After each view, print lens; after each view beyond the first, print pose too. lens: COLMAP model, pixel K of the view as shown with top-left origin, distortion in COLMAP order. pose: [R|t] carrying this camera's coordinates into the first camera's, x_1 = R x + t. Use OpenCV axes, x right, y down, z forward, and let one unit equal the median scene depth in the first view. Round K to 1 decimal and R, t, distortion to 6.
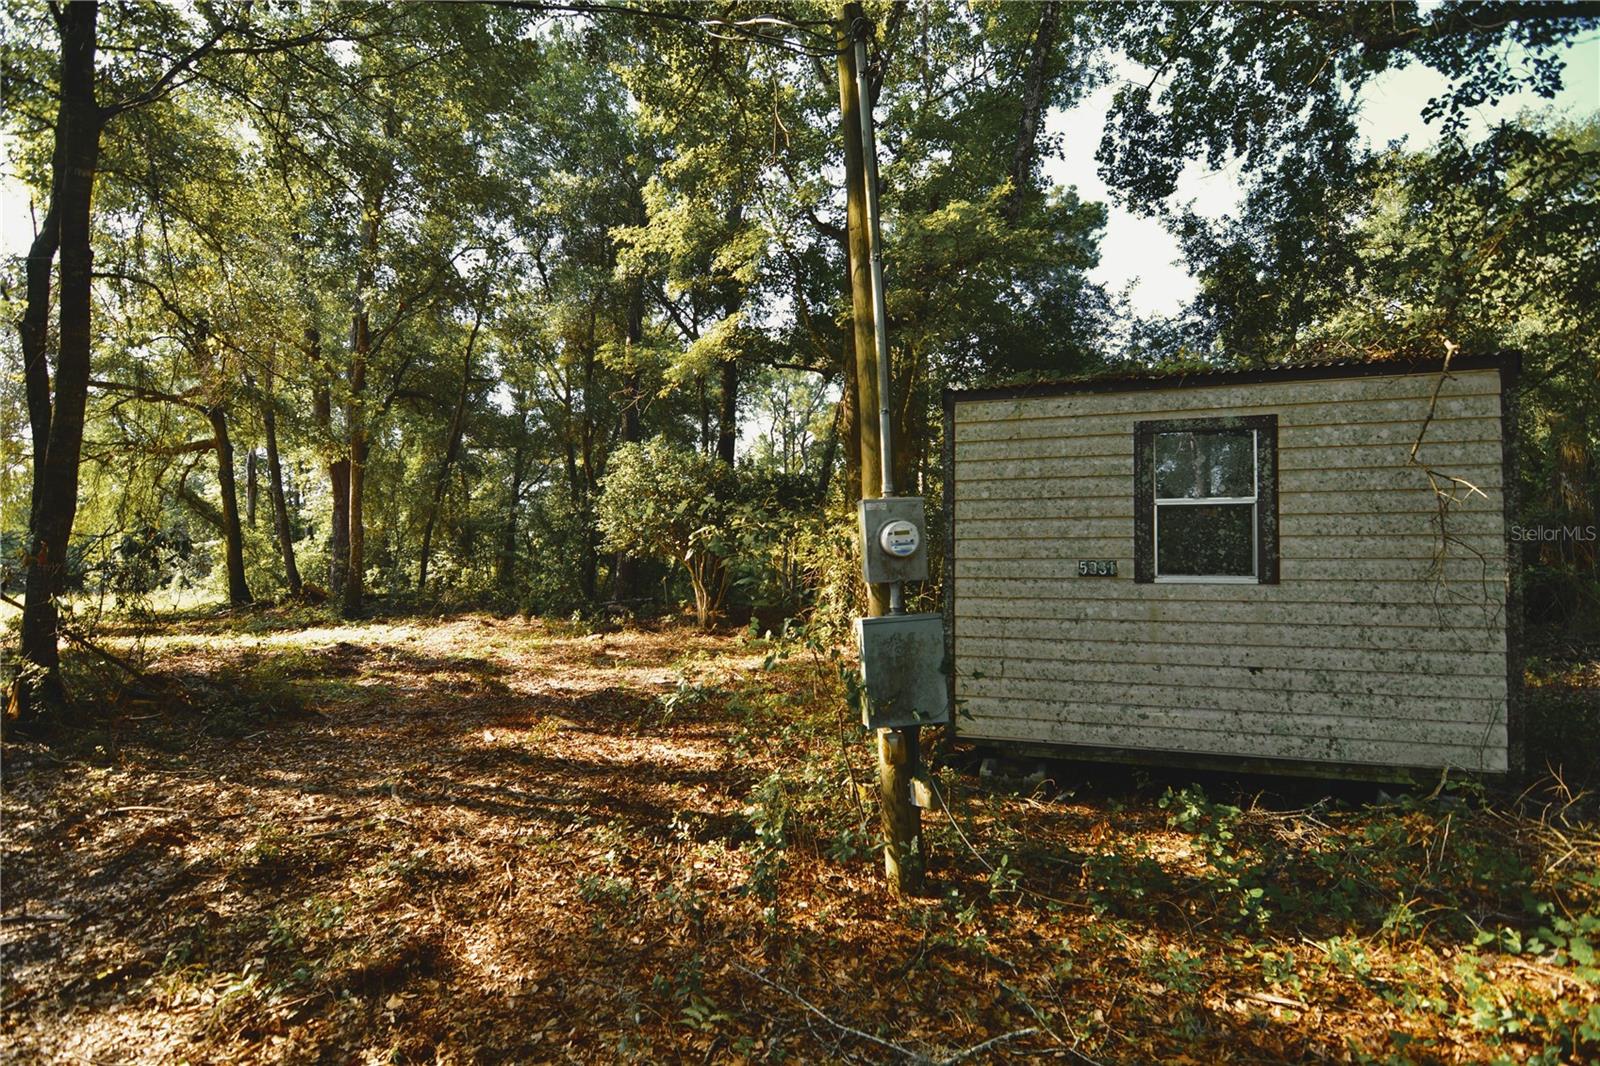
lens RADIAL K [[769.5, 0, 799.4], [0, 769.5, 545.0], [0, 0, 1]] dist [-0.005944, -0.009347]
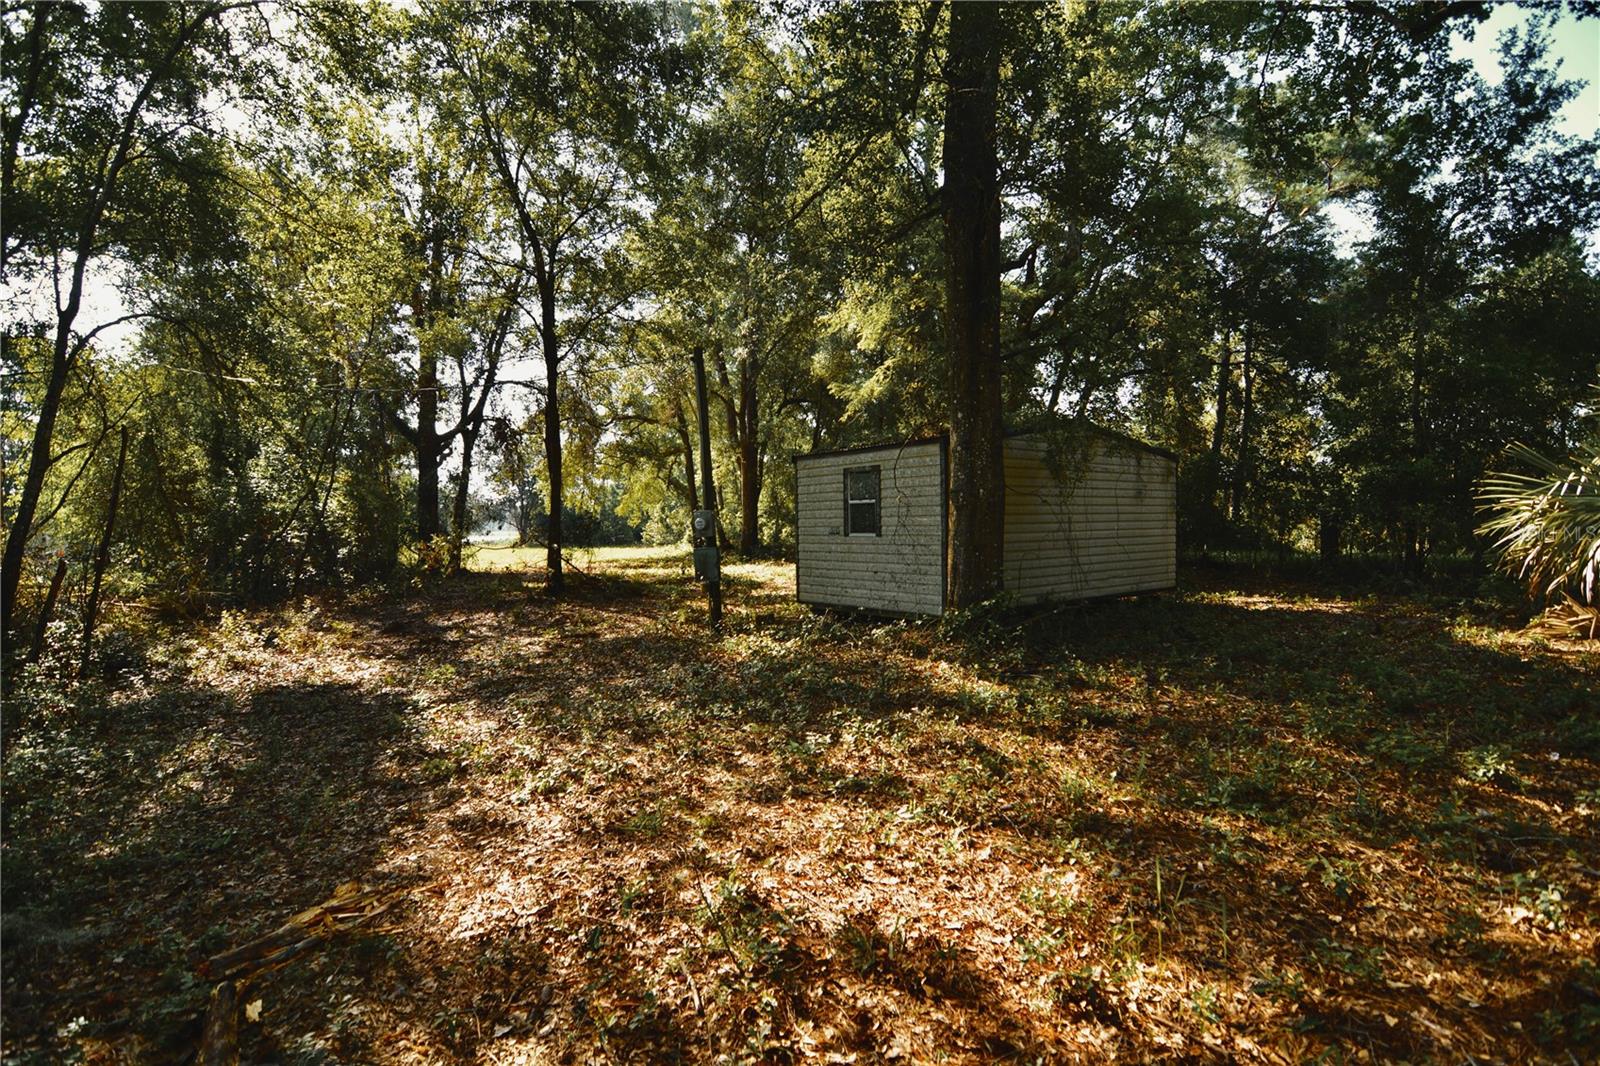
lens RADIAL K [[769.5, 0, 799.4], [0, 769.5, 545.0], [0, 0, 1]] dist [-0.005944, -0.009347]
pose [[0.838232, -0.000349, -0.545313, 0.564989], [0.033084, 0.998190, 0.050218, -0.016834], [0.544308, -0.060135, 0.836727, -0.374035]]
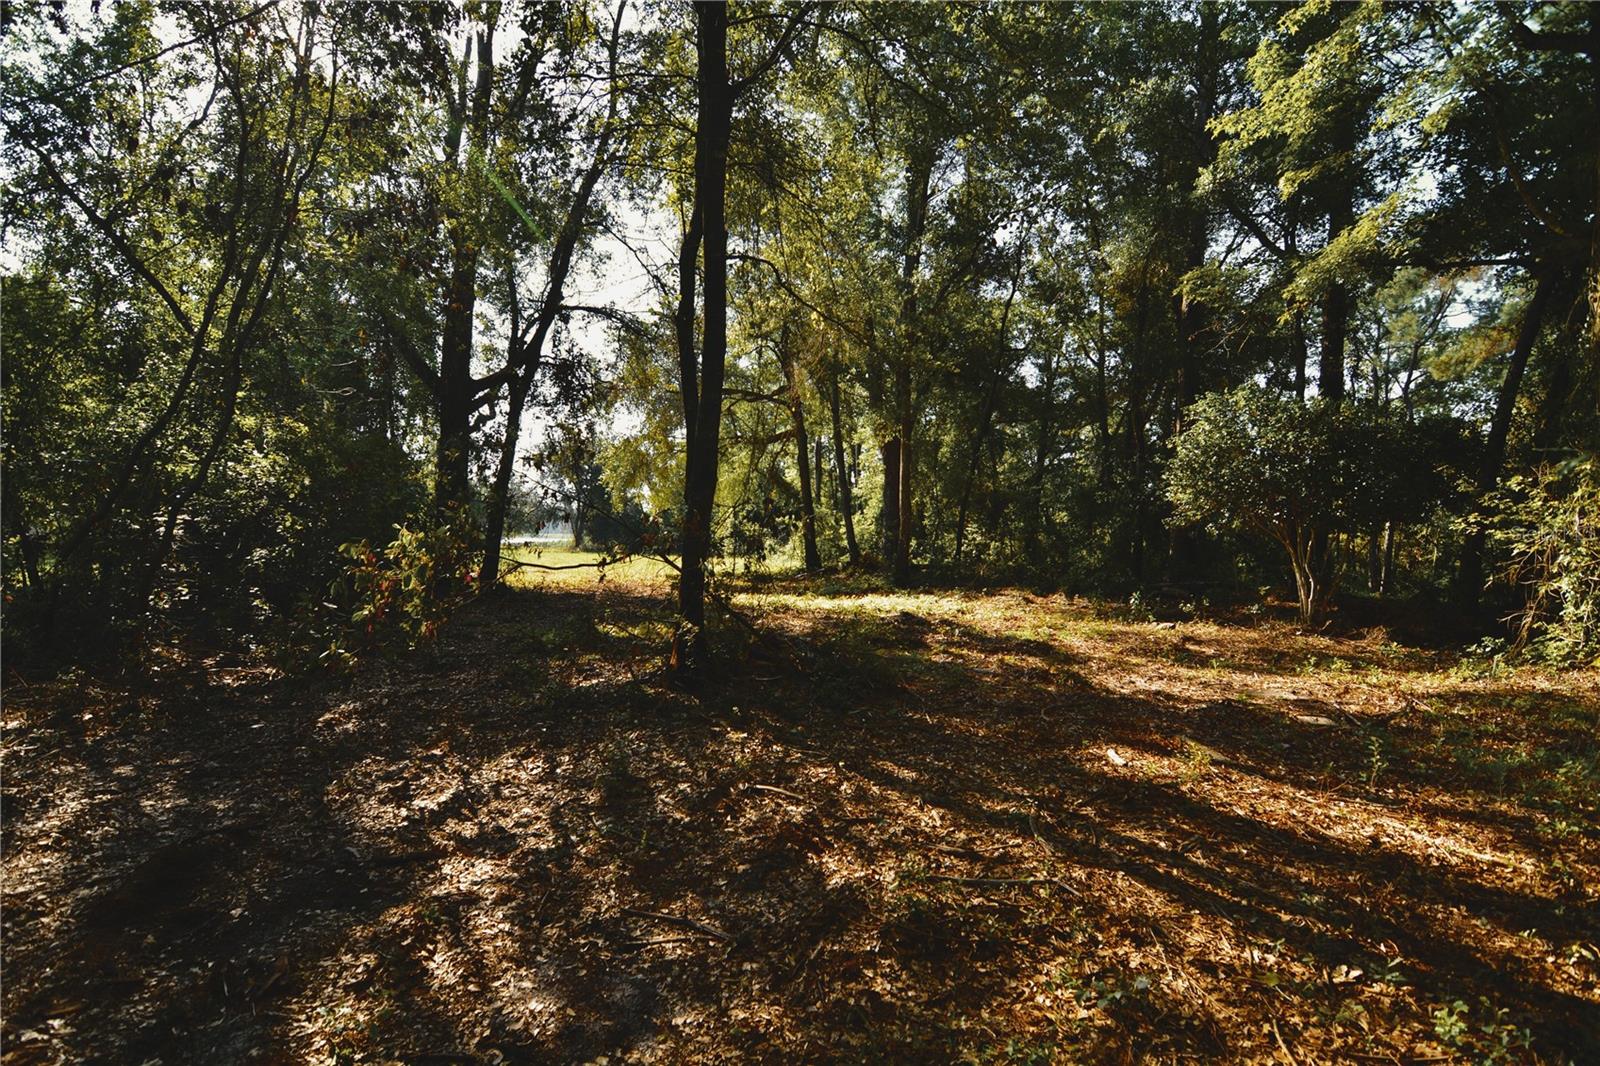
lens RADIAL K [[769.5, 0, 799.4], [0, 769.5, 545.0], [0, 0, 1]] dist [-0.005944, -0.009347]
pose [[0.803408, 0.021404, -0.595045, -0.098055], [-0.002155, 0.999452, 0.033041, 0.003891], [0.595425, -0.025263, 0.803013, 0.090423]]
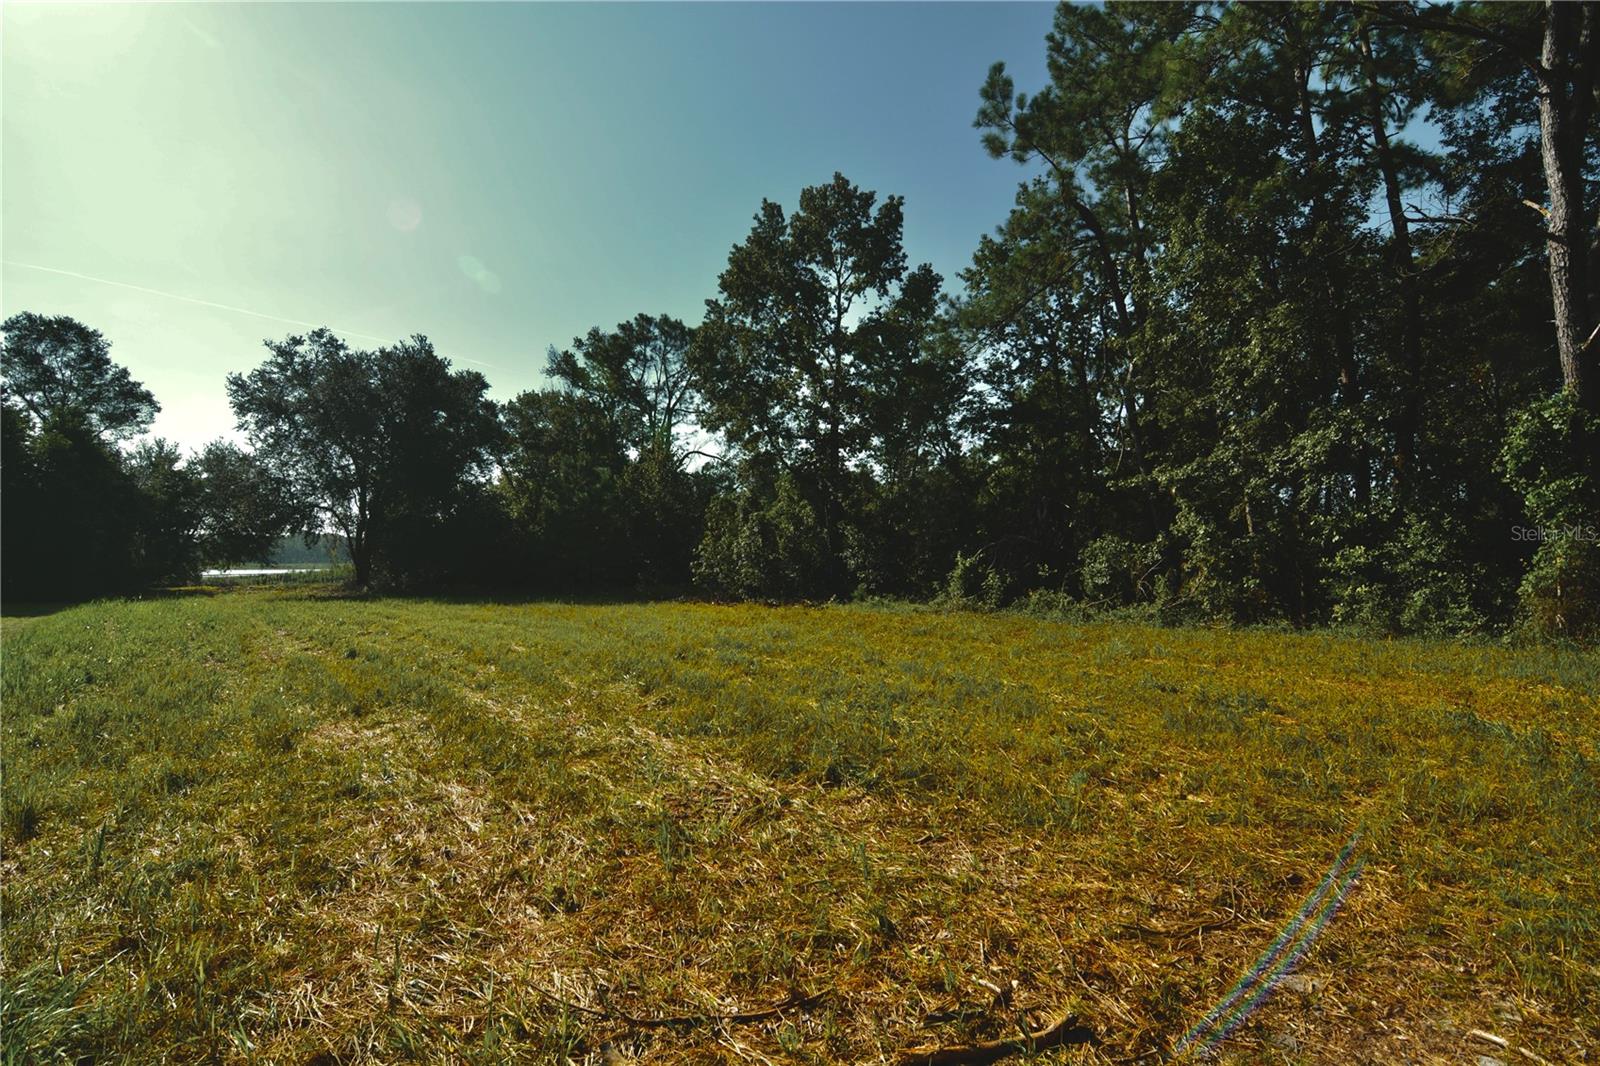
lens RADIAL K [[777.6, 0, 796.1], [0, 777.6, 544.6], [0, 0, 1]] dist [-0.007141, -0.008548]
pose [[0.929763, -0.012795, -0.367935, -2.419626], [0.016746, 0.999831, 0.007547, 0.078573], [0.367776, -0.013178, 0.929821, 1.756740]]
